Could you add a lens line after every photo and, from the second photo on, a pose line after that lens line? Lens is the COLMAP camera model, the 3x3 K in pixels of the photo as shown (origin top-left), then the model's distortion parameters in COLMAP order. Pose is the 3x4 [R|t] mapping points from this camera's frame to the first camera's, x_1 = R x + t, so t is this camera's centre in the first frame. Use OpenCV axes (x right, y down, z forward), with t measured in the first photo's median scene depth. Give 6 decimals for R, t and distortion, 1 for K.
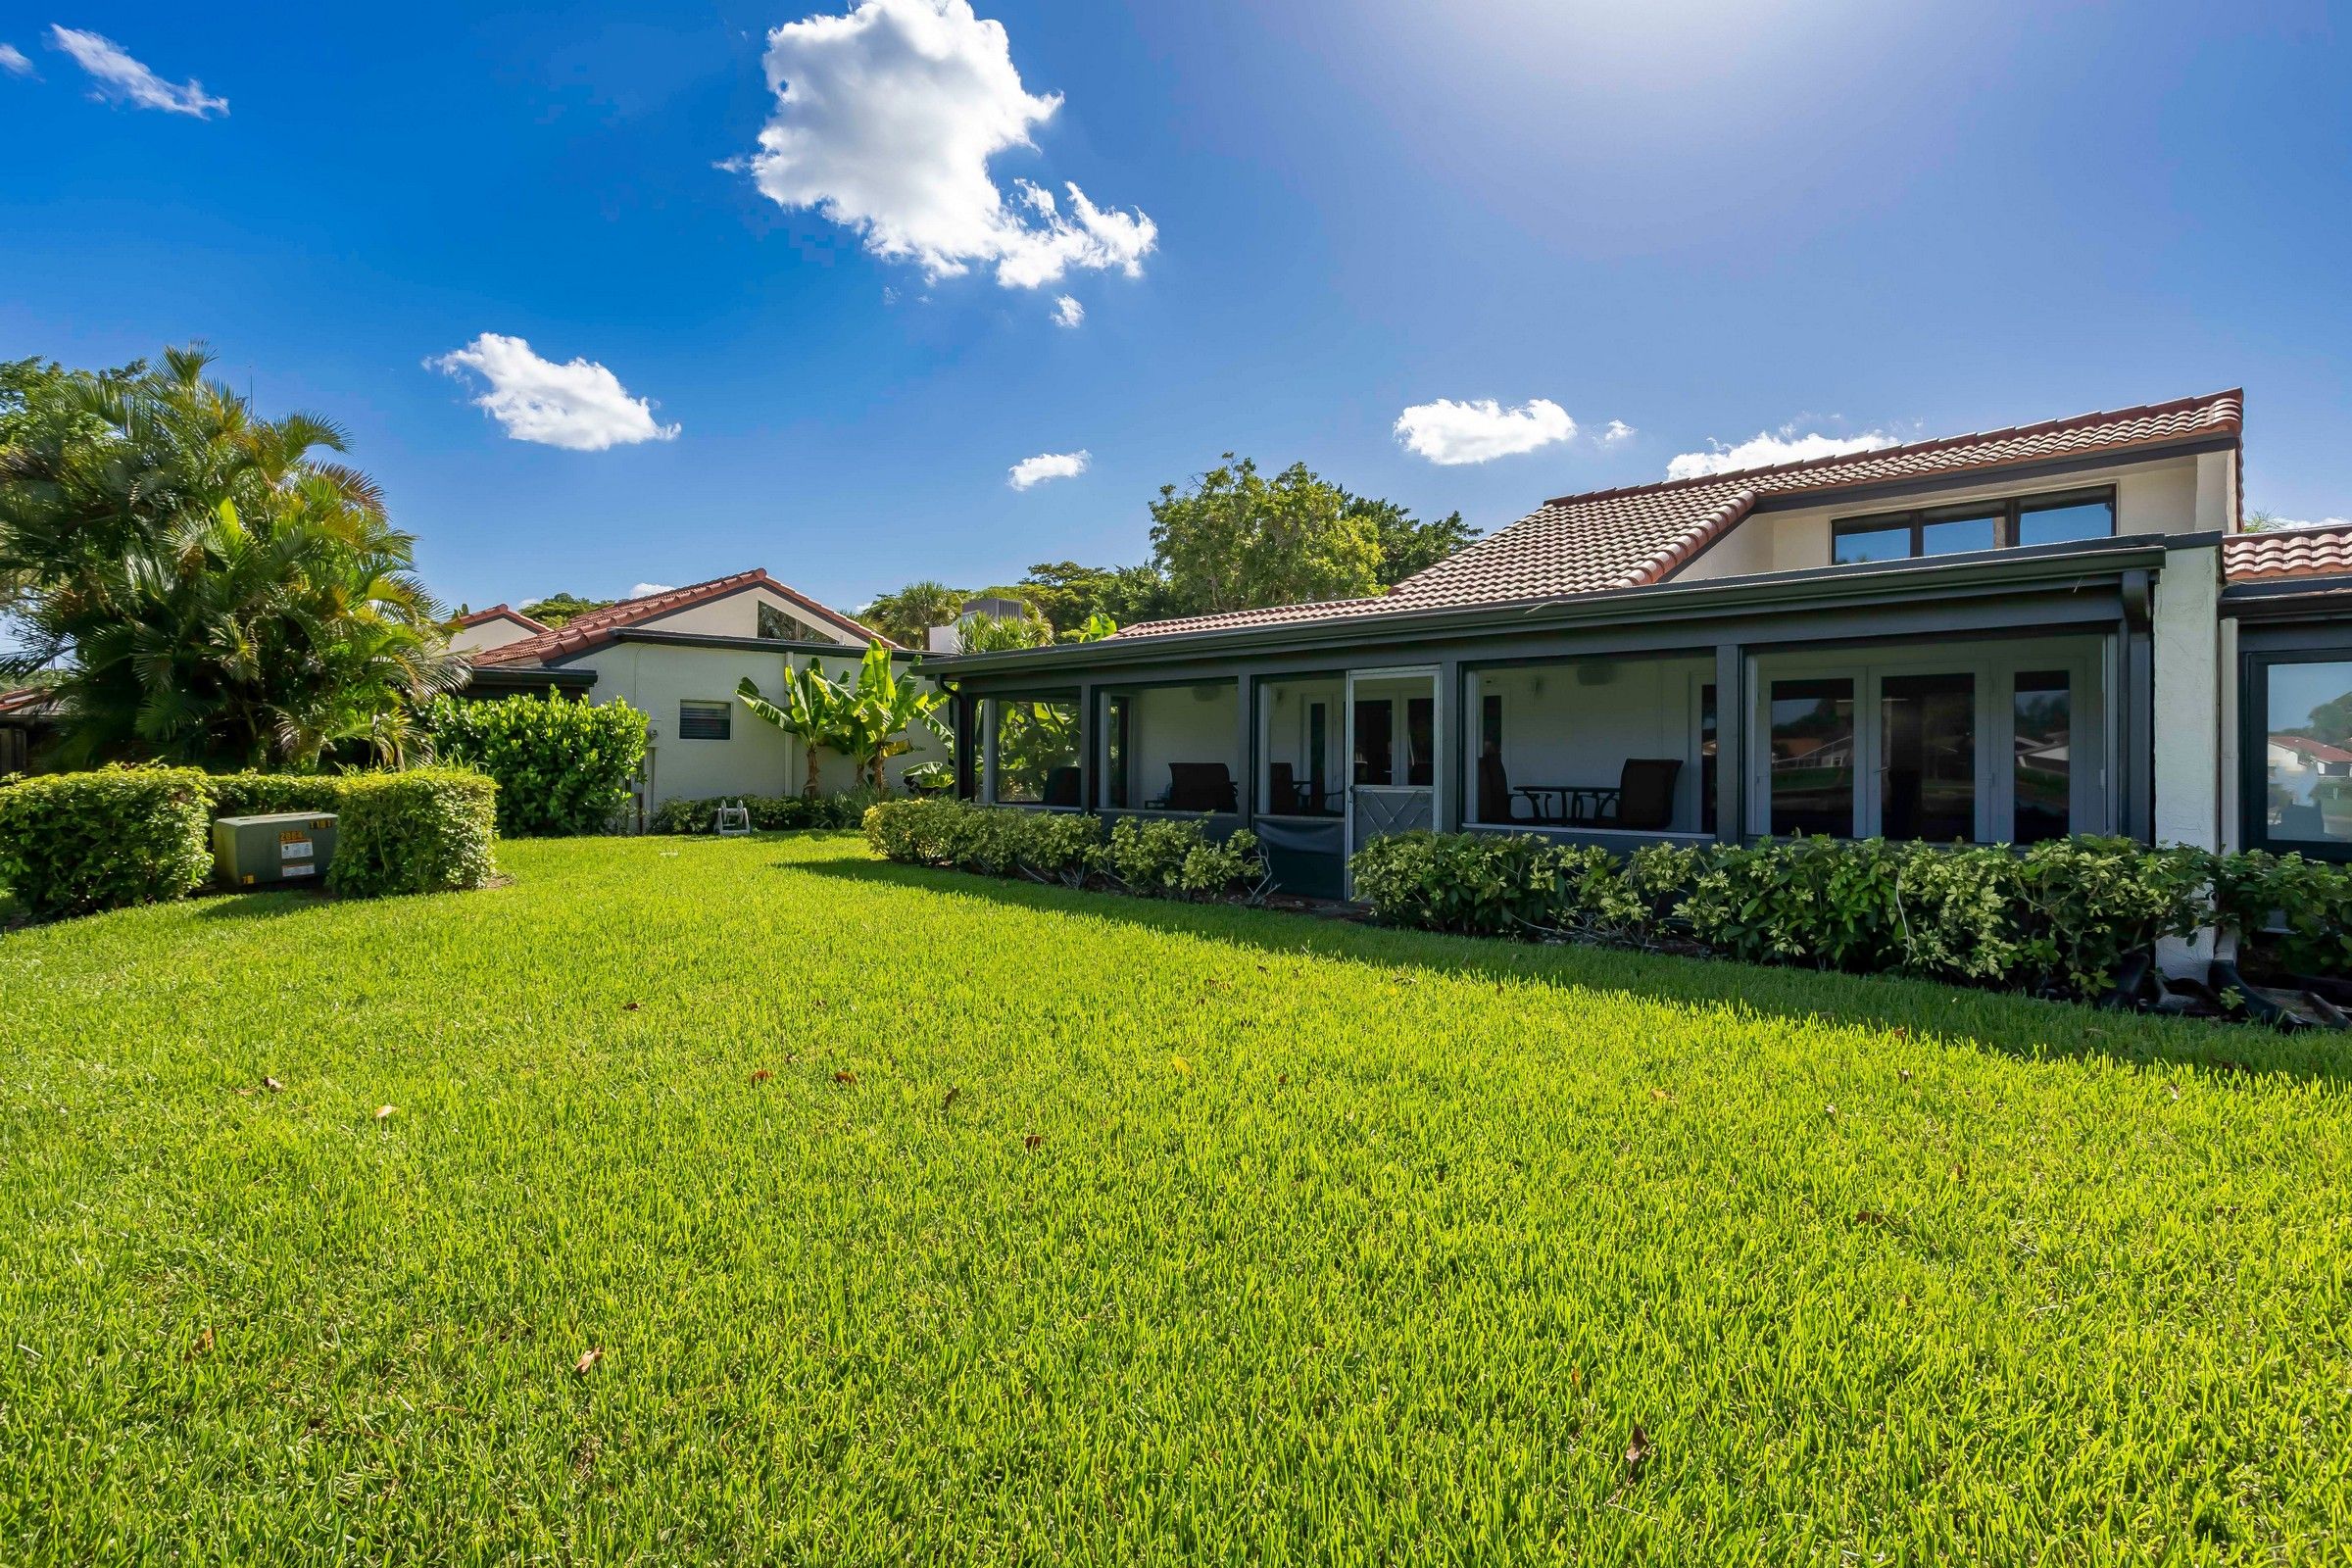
lens RADIAL K [[1154.1, 0, 1176.0], [0, 1154.1, 784.0], [0, 0, 1]] dist [-0.064063, -0.000104]
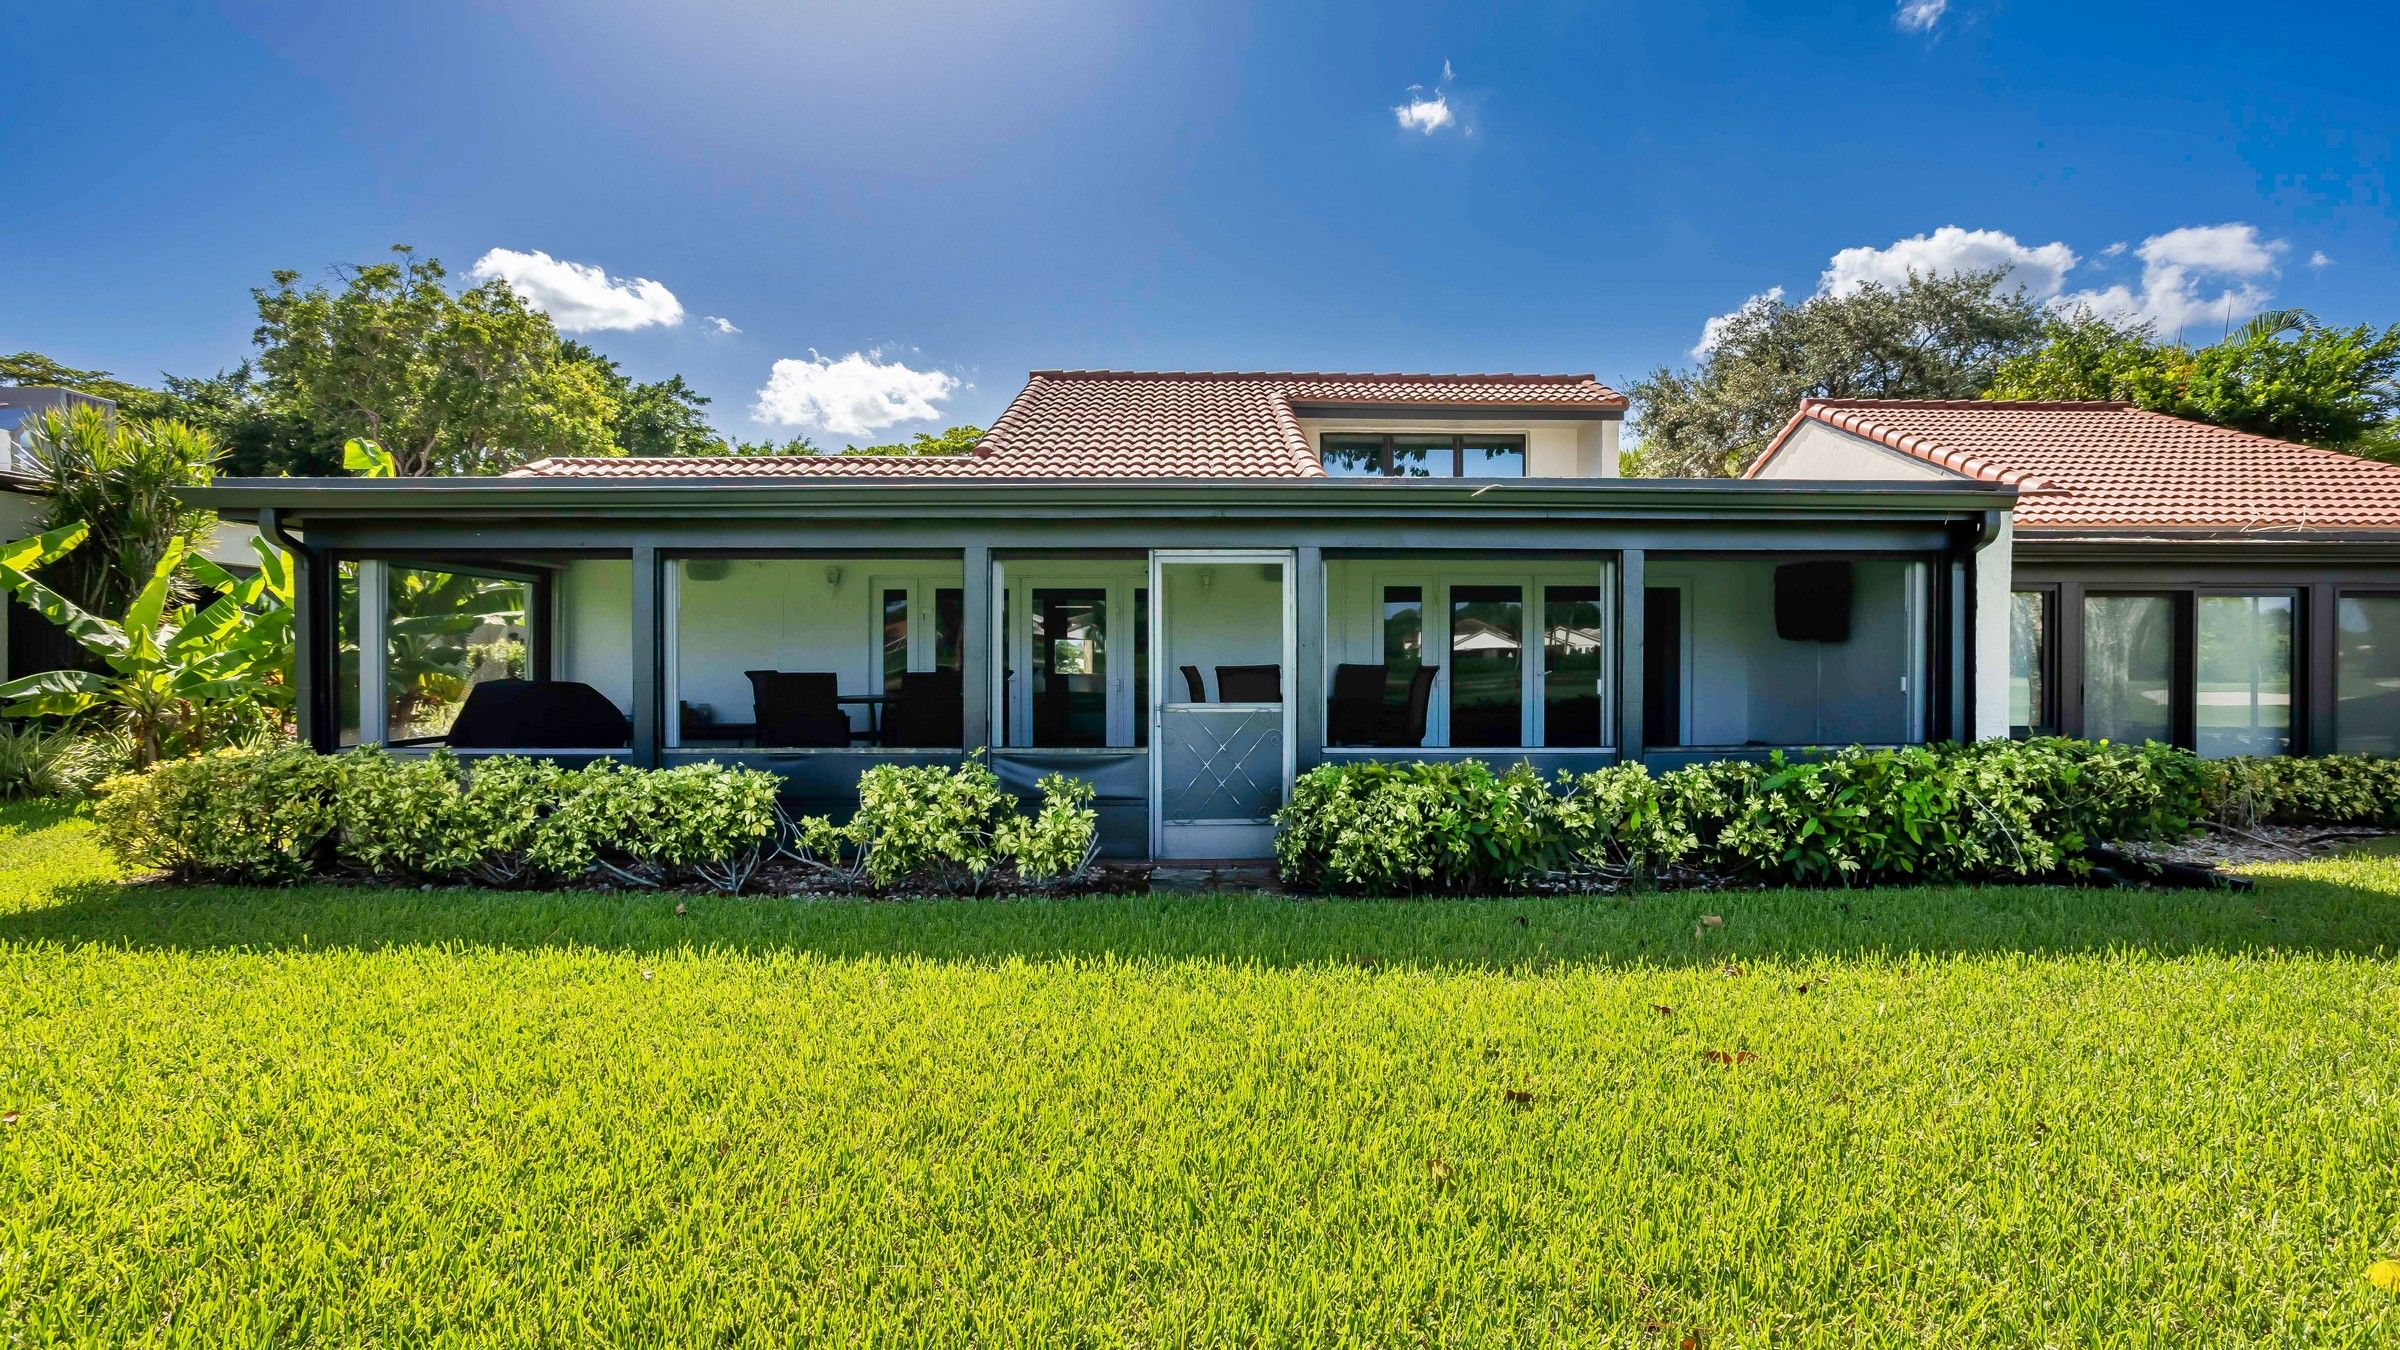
lens RADIAL K [[1123.9, 0, 1200.0], [0, 1123.9, 675.0], [0, 0, 1]] dist [-0.032469, 0.000159]
pose [[0.702089, -0.010544, 0.712011, -0.106450], [0.013107, 0.999912, 0.001883, -0.005726], [-0.711969, 0.008010, 0.702165, 0.144277]]
